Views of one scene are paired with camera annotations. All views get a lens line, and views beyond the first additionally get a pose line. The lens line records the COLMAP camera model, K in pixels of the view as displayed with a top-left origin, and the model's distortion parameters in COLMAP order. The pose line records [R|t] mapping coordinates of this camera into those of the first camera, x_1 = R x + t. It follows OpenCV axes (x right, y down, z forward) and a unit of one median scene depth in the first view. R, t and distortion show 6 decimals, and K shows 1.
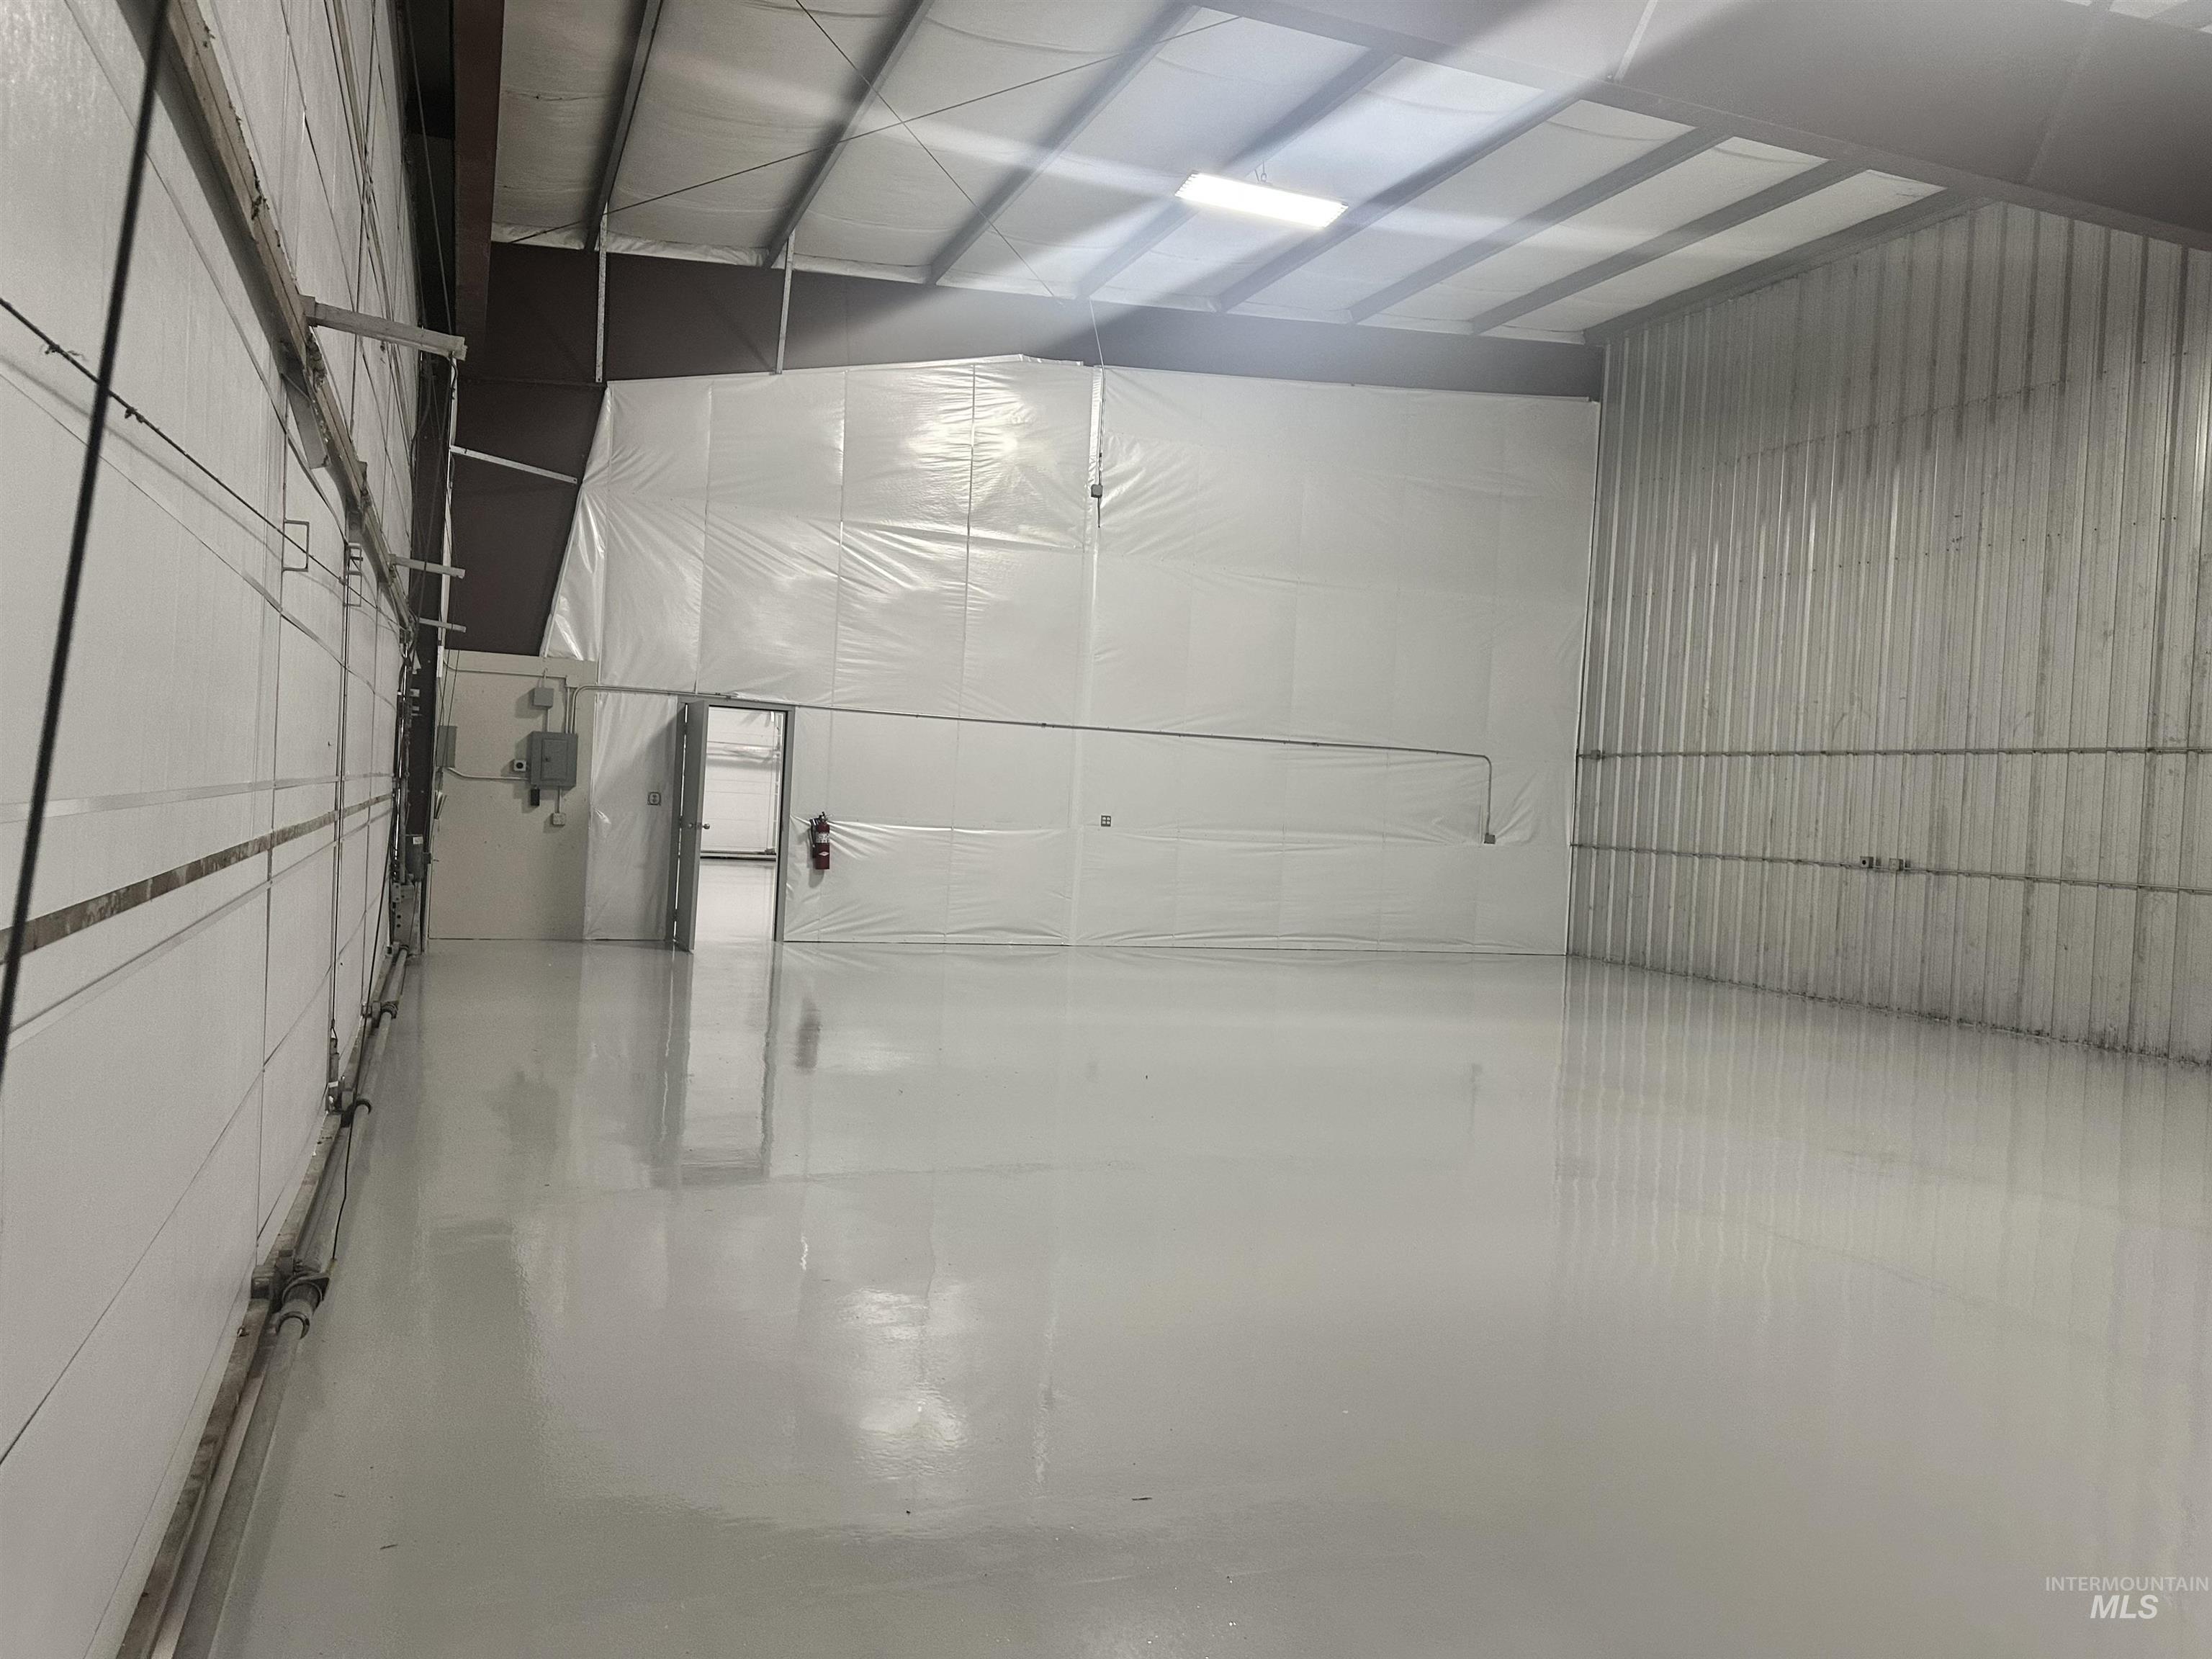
lens RADIAL K [[1555.6, 0, 1106.0], [0, 1555.6, 829.5], [0, 0, 1]] dist [0.120931, -0.172824]
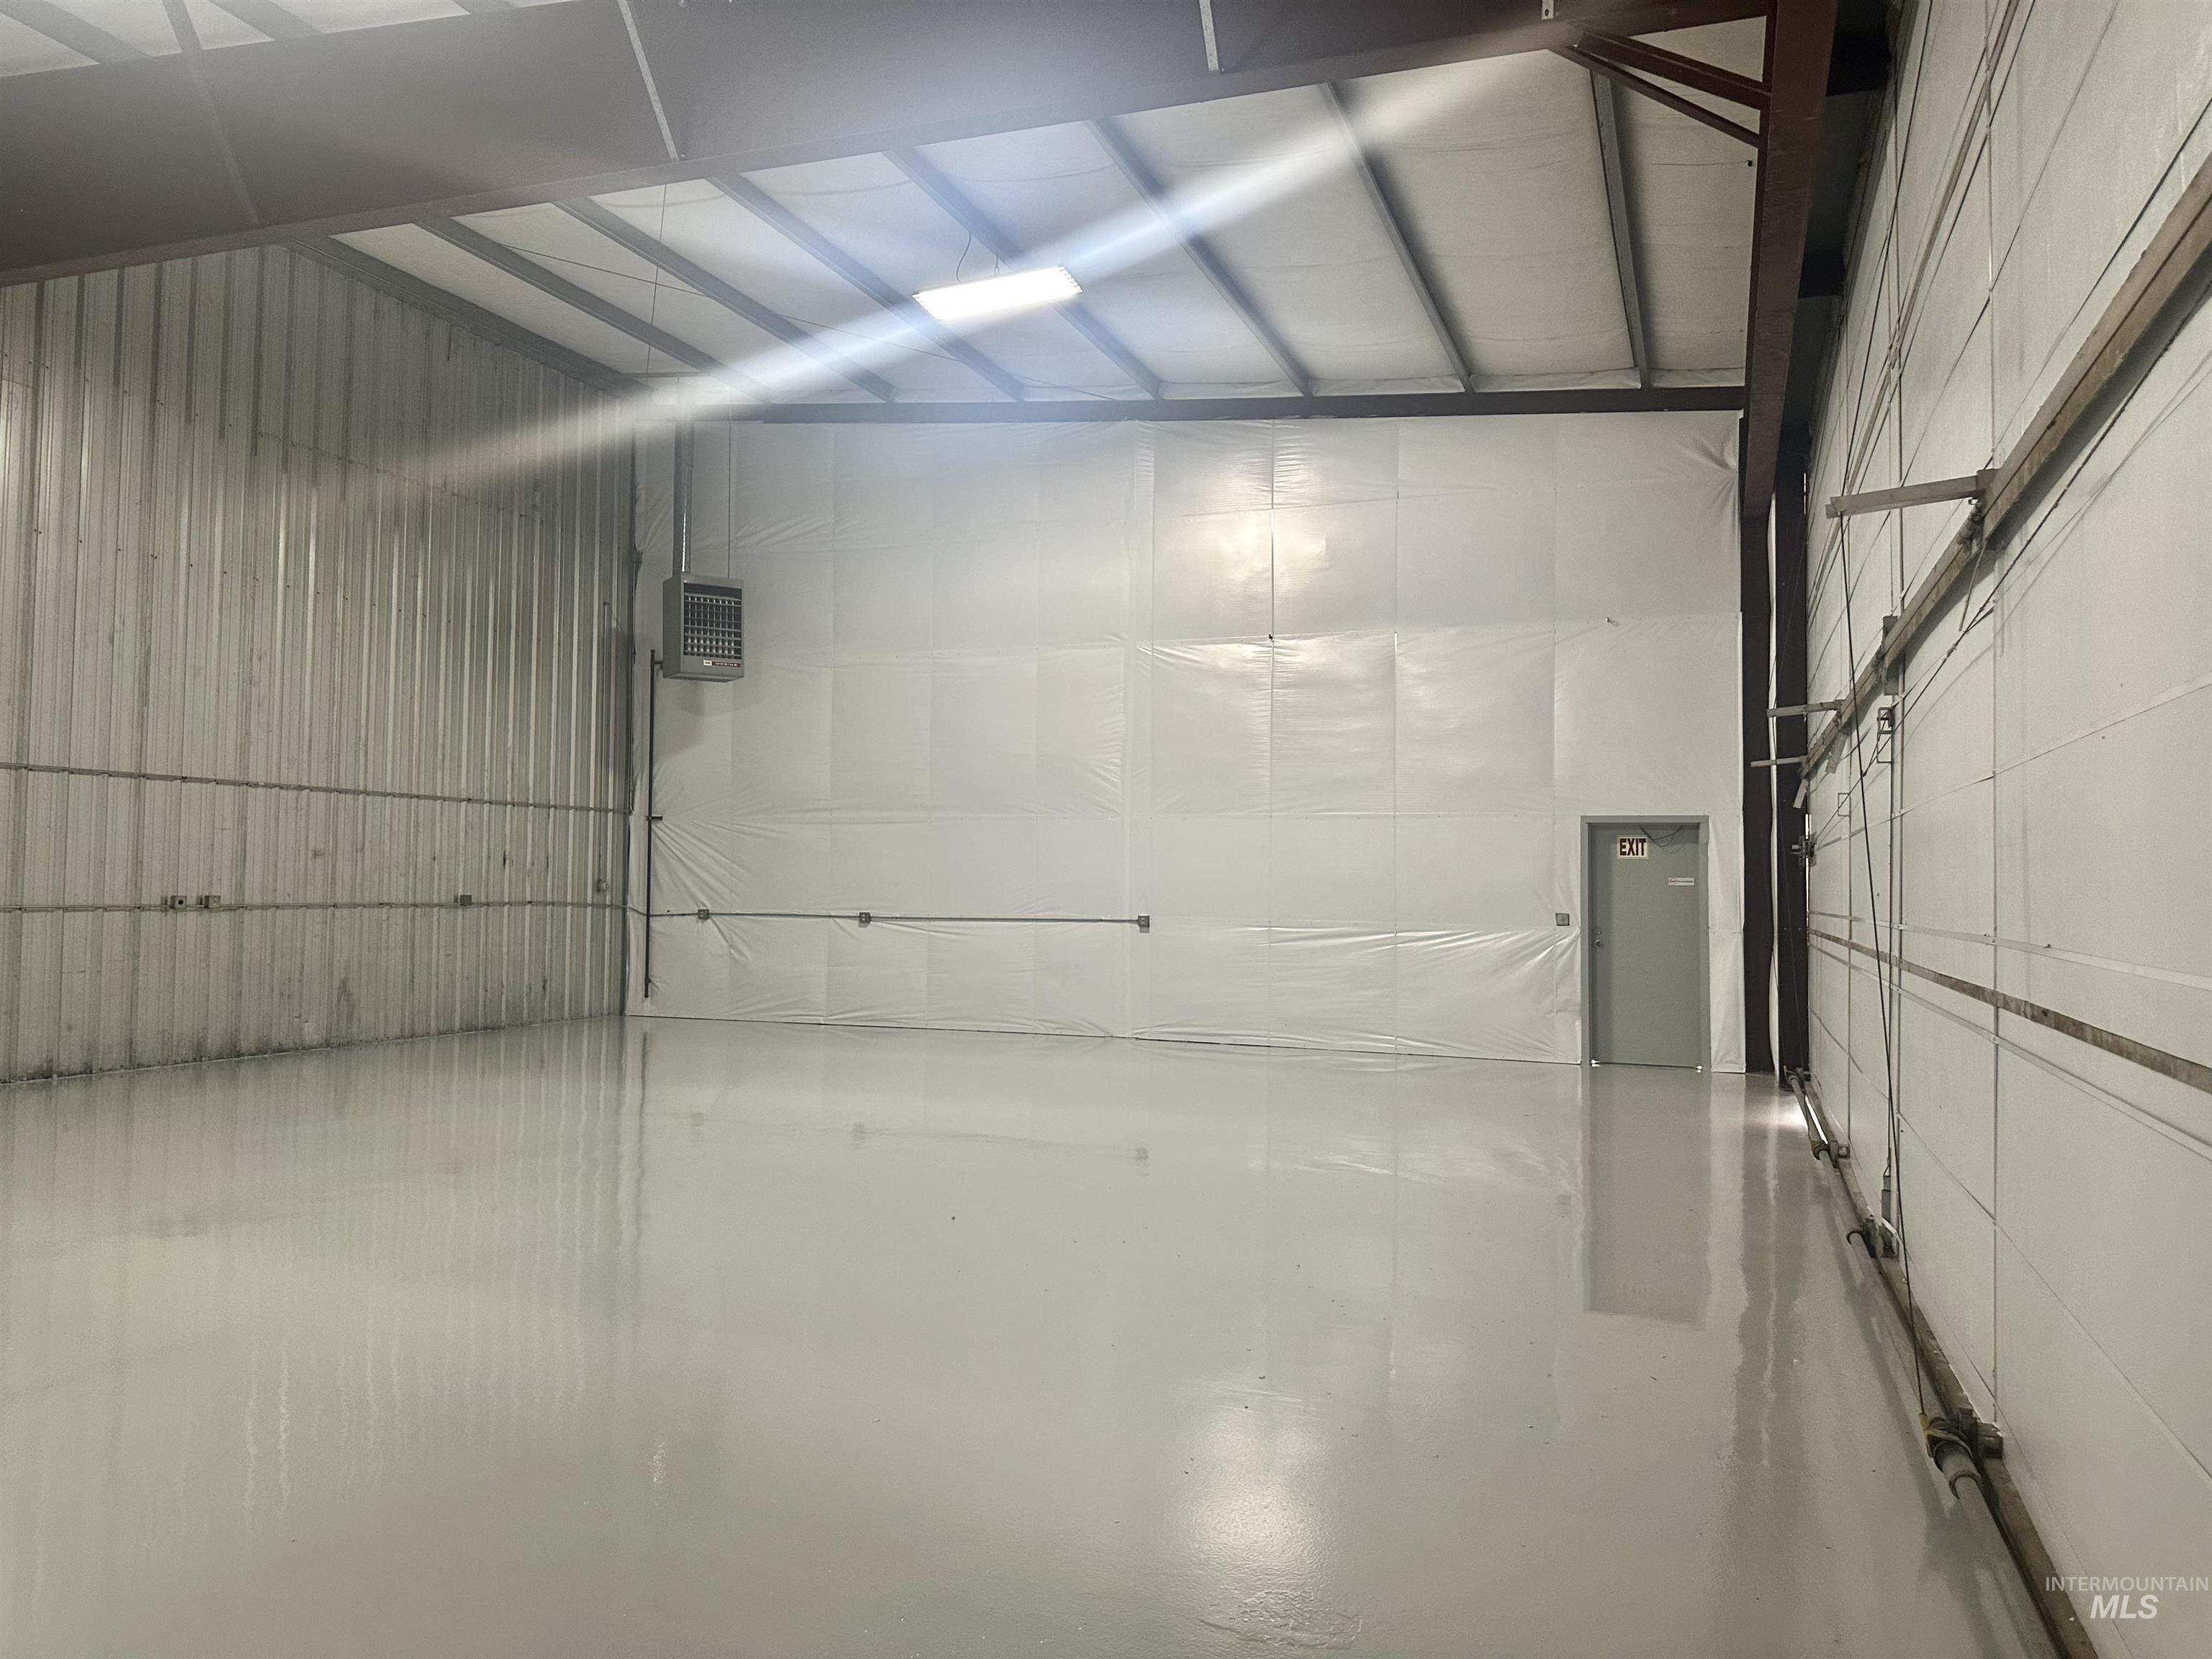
lens RADIAL K [[1555.6, 0, 1106.0], [0, 1555.6, 829.5], [0, 0, 1]] dist [0.120931, -0.172824]
pose [[-0.723742, -0.033558, 0.689255, -0.511148], [-0.035946, 0.999294, 0.010909, -0.048649], [-0.689134, -0.016881, -0.724437, 1.309241]]
